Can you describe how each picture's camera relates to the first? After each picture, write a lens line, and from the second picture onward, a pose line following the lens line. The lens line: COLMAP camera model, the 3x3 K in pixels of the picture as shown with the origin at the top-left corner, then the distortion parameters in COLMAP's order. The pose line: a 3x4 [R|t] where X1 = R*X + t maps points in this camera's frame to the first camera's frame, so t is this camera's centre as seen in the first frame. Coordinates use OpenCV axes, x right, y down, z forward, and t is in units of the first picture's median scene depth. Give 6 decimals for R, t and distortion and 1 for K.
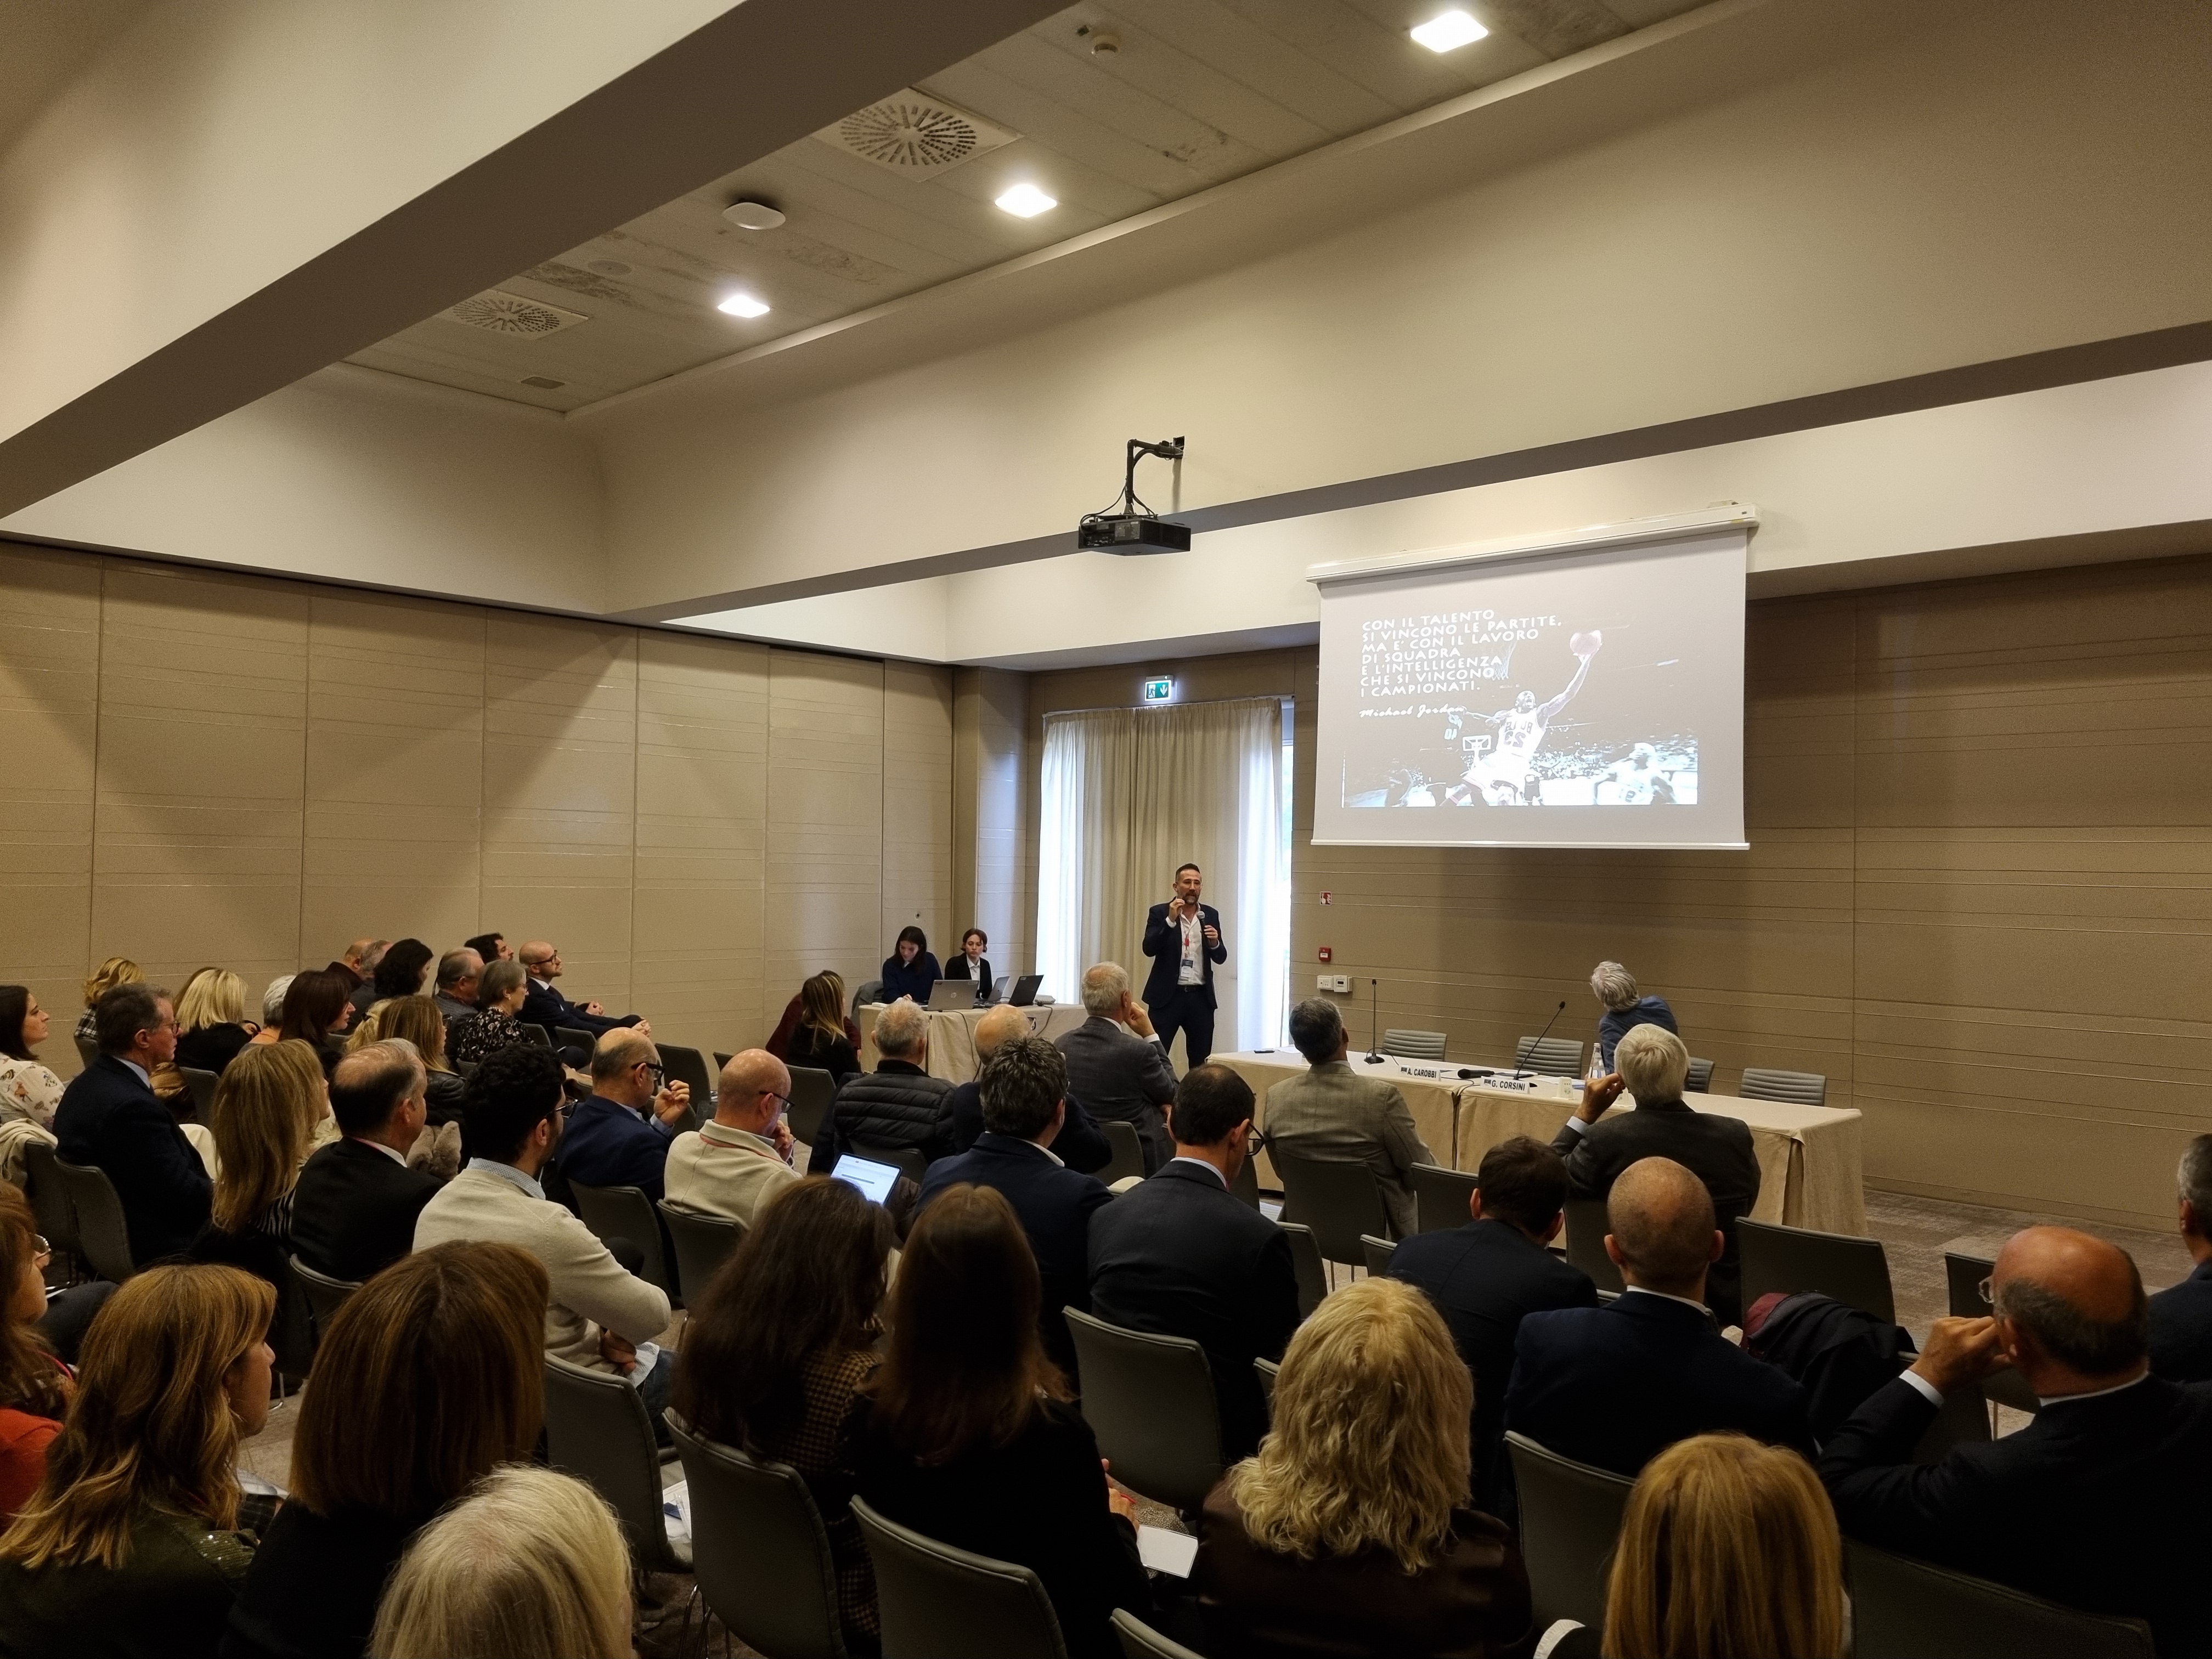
lens RADIAL K [[1687.5, 0, 1106.0], [0, 1687.5, 829.5], [0, 0, 1]] dist [0.047798, 0.001742]
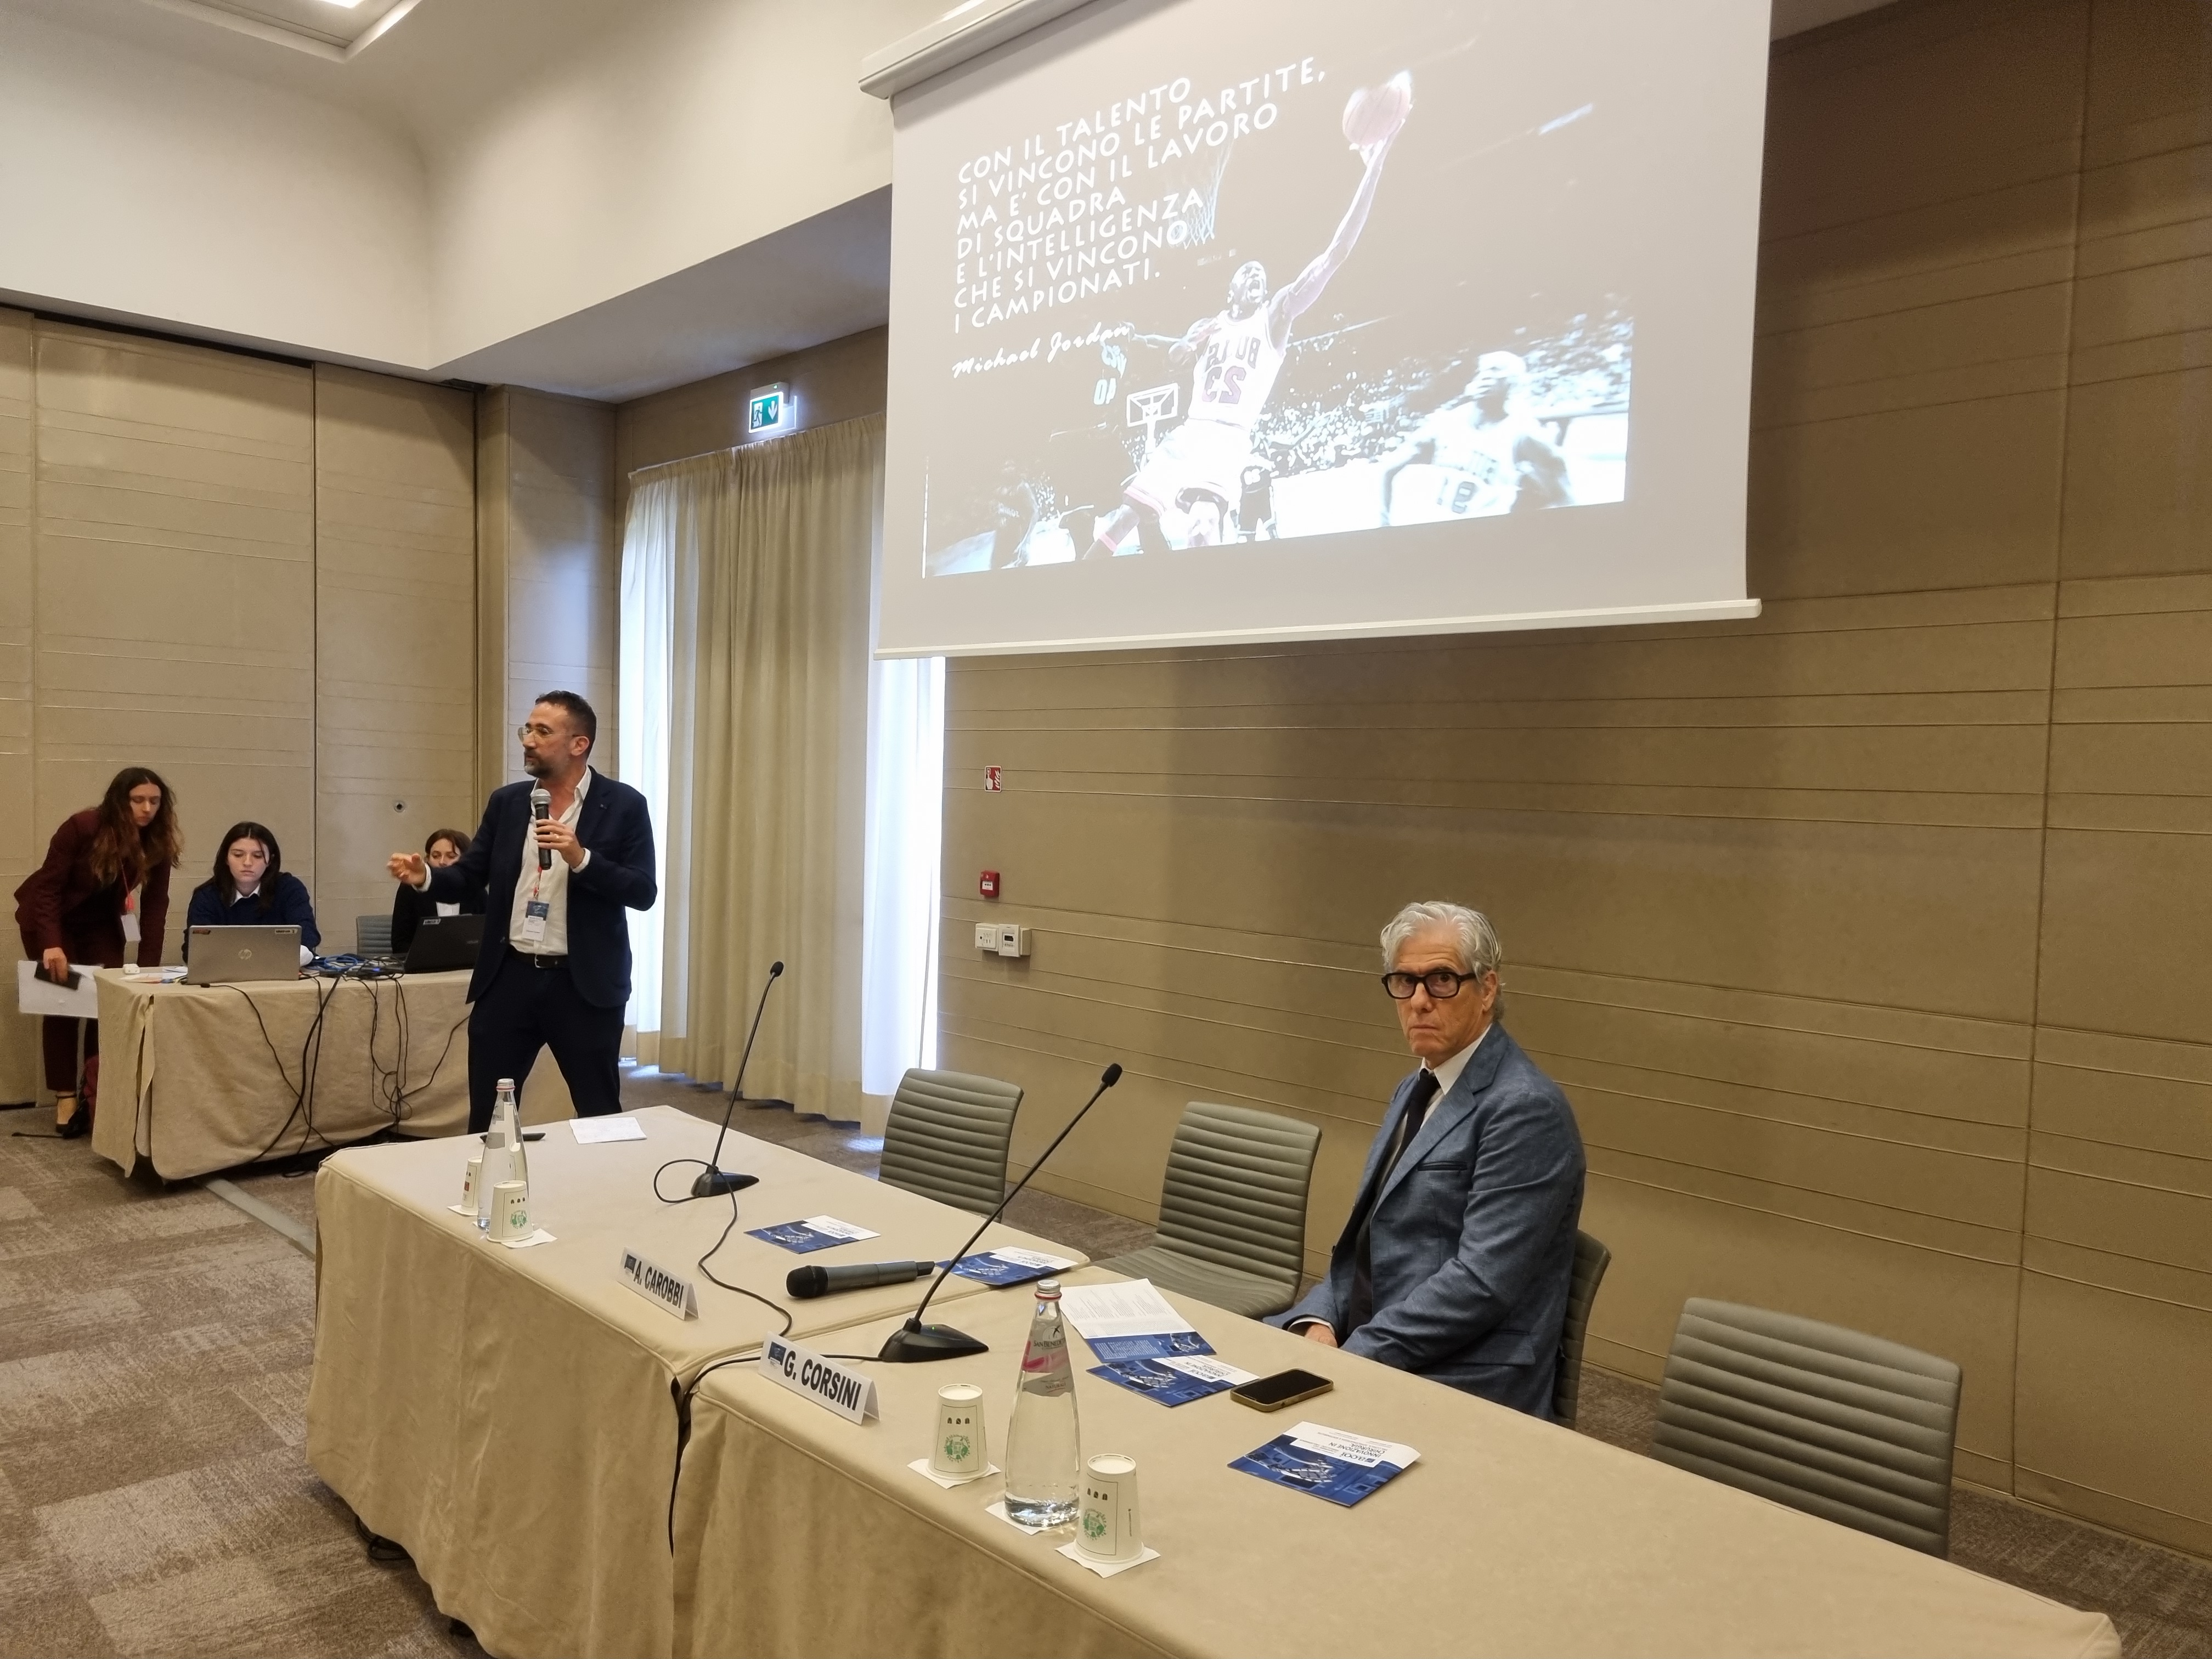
lens RADIAL K [[1672.7, 0, 1109.6], [0, 1672.7, 857.3], [0, 0, 1]] dist [0.048952, 0.002288]
pose [[0.997996, 0.011277, -0.062258, 0.236729], [-0.006895, 0.997513, 0.070150, 0.033655], [0.062894, -0.069580, 0.995592, 0.567873]]
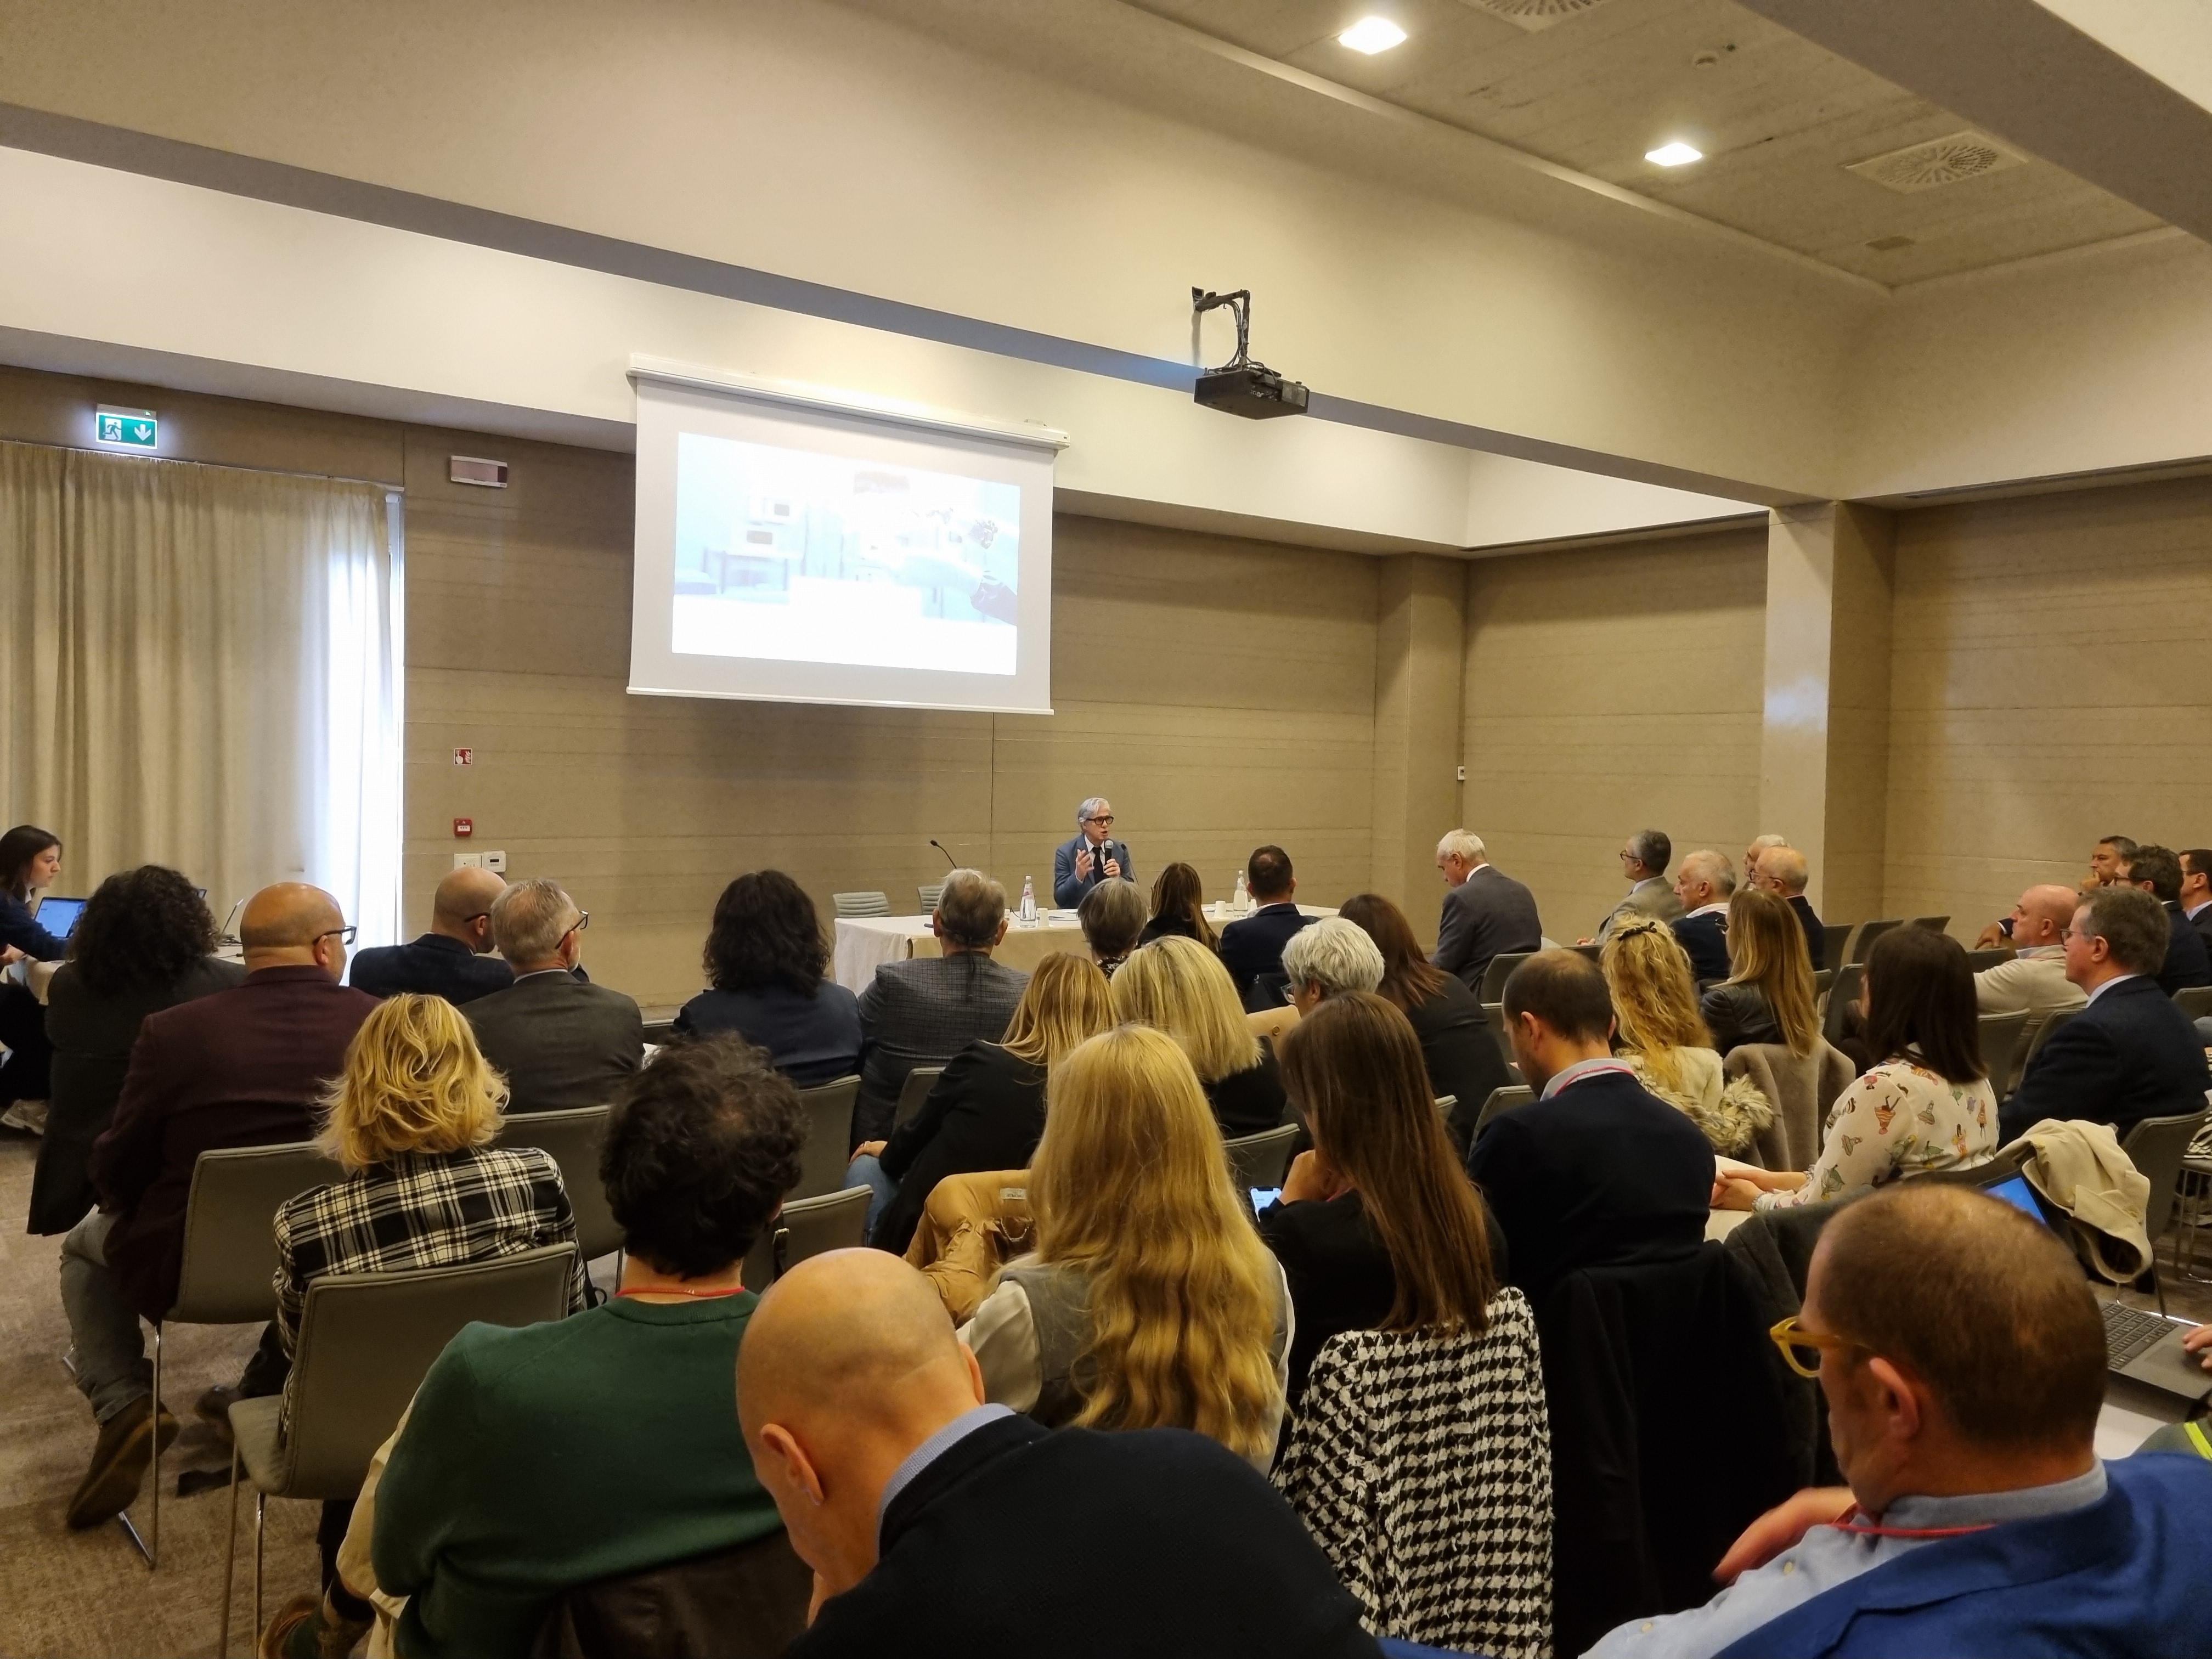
lens RADIAL K [[1687.5, 0, 1106.0], [0, 1687.5, 829.5], [0, 0, 1]] dist [0.047798, 0.001742]
pose [[0.117881, -0.061059, 0.991149, -0.743861], [-0.043263, 0.996844, 0.066556, 0.010172], [-0.992085, -0.050726, 0.114867, 0.721347]]
